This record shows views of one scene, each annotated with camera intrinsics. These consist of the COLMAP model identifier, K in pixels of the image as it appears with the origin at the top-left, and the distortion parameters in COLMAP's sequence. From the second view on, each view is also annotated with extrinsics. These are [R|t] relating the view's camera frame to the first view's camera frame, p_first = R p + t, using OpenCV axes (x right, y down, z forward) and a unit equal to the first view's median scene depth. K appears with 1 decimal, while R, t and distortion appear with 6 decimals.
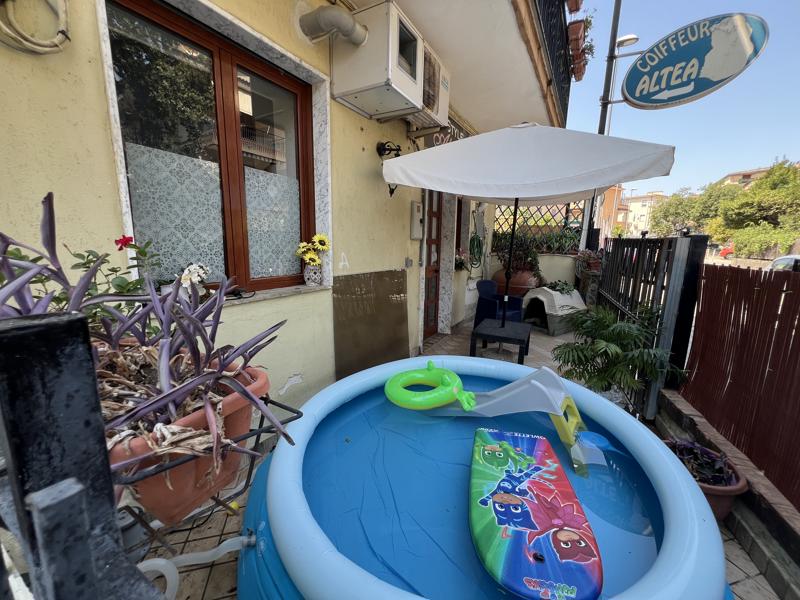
lens RADIAL K [[320.4, 0, 402.0], [0, 320.4, 298.1], [0, 0, 1]] dist [0.004290, -0.000212]
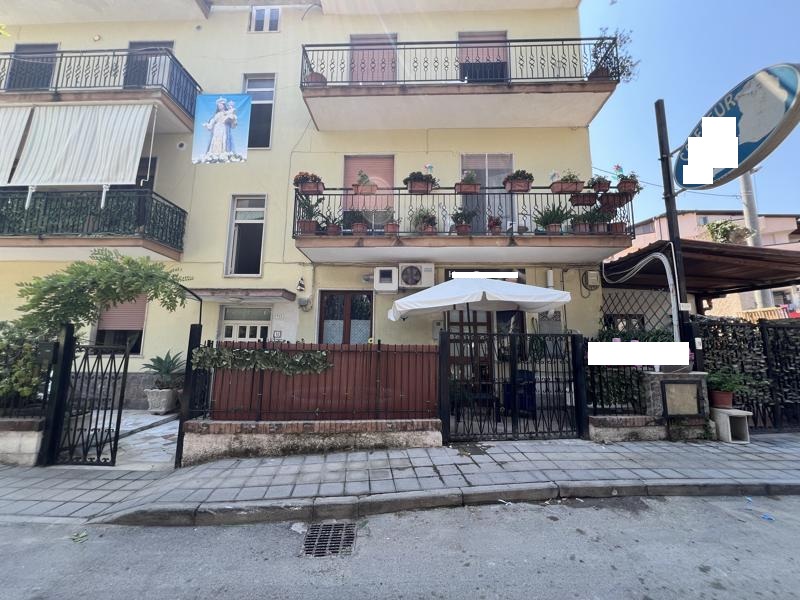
lens RADIAL K [[320.4, 0, 401.5], [0, 320.4, 301.1], [0, 0, 1]] dist [0.004290, -0.000212]
pose [[0.482483, -0.143901, -0.864004, 1.228139], [-0.159280, 0.955552, -0.248095, 0.074670], [0.861301, 0.257320, 0.438116, -0.047800]]
